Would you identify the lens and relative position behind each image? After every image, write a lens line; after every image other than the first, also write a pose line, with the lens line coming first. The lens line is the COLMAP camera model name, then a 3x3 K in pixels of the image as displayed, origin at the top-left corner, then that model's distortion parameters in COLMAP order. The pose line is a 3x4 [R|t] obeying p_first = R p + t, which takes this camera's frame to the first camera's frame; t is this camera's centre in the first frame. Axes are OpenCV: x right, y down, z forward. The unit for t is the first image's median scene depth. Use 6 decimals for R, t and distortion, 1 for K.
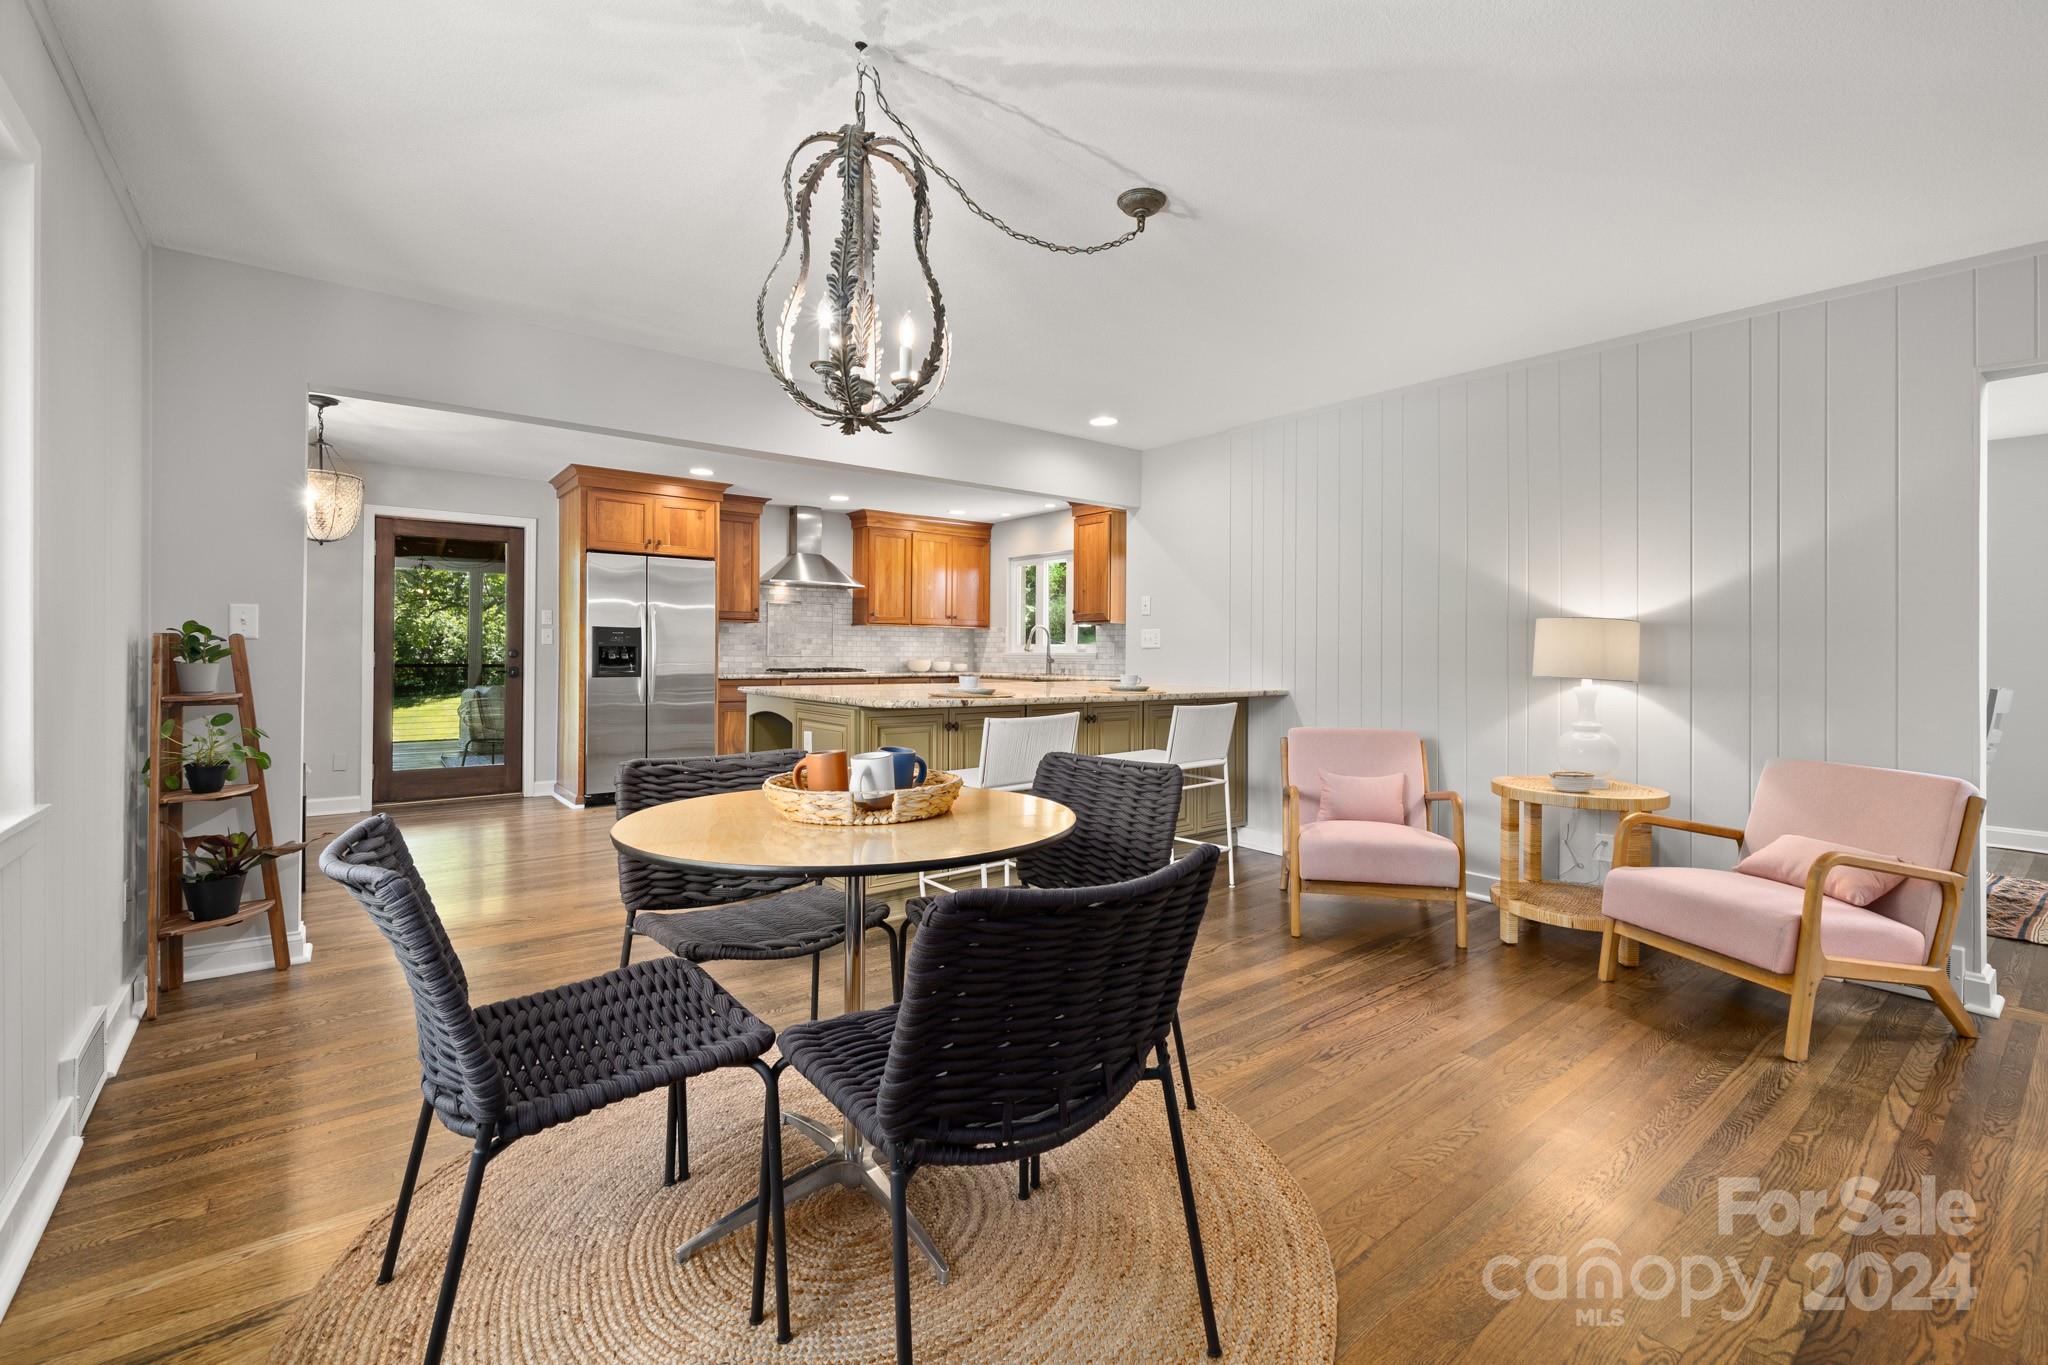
lens RADIAL K [[890.3, 0, 1068.7], [0, 890.3, 655.2], [0, 0, 1]] dist [0.000019, -0.000023]
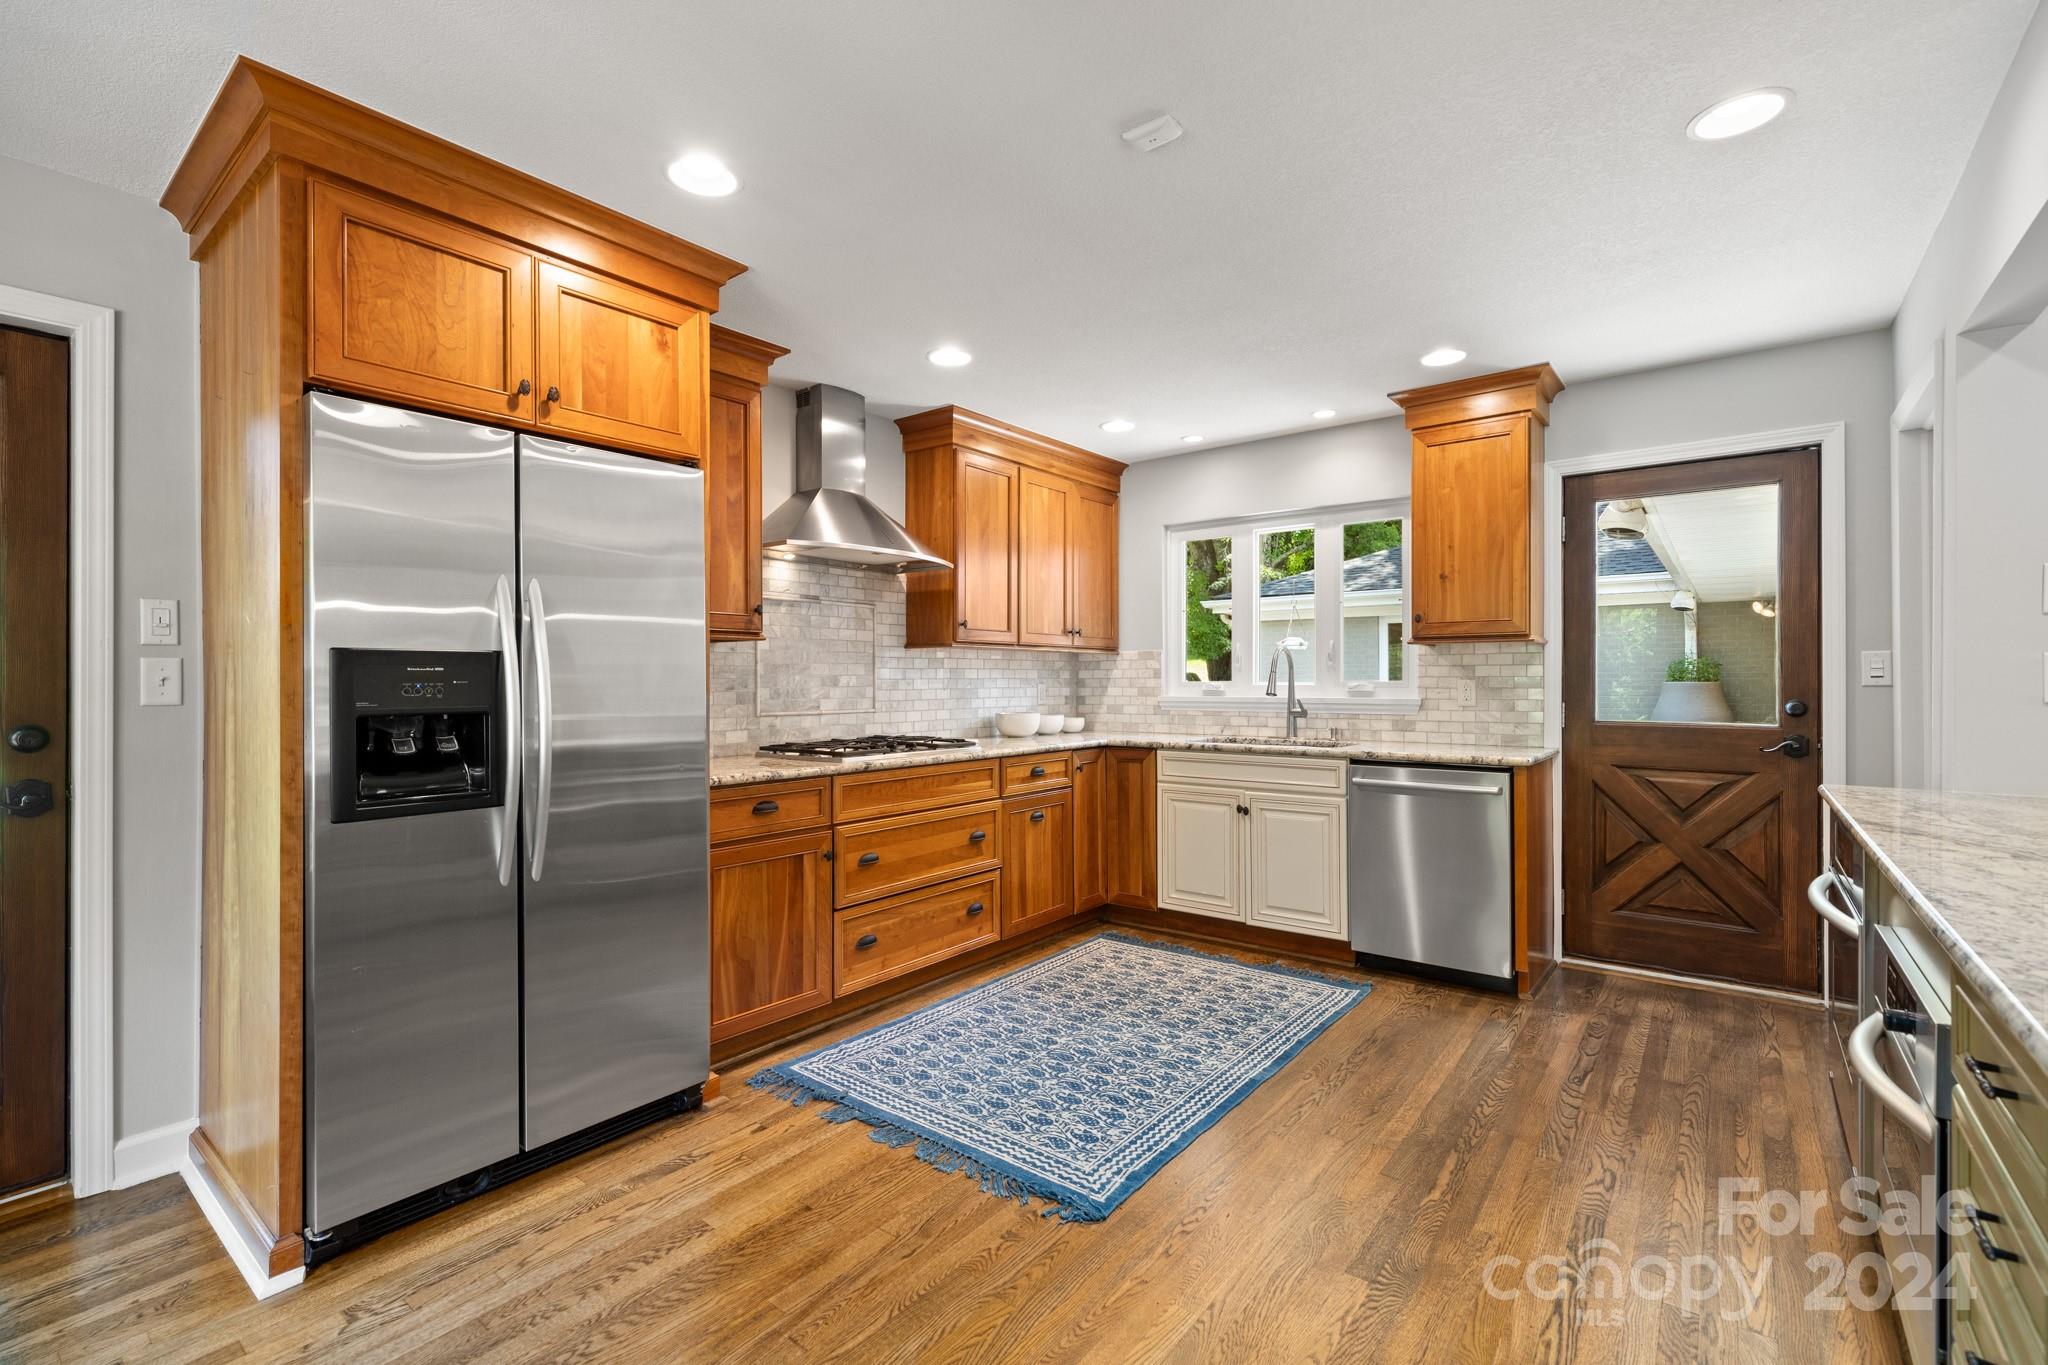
lens RADIAL K [[896.3, 0, 1021.3], [0, 896.3, 678.2], [0, 0, 1]] dist [0.001108, 0.000195]
pose [[0.978837, -0.008244, 0.204475, -0.342081], [0.008592, 0.999963, -0.000816, -0.018713], [-0.204461, 0.002556, 0.978871, 0.609351]]
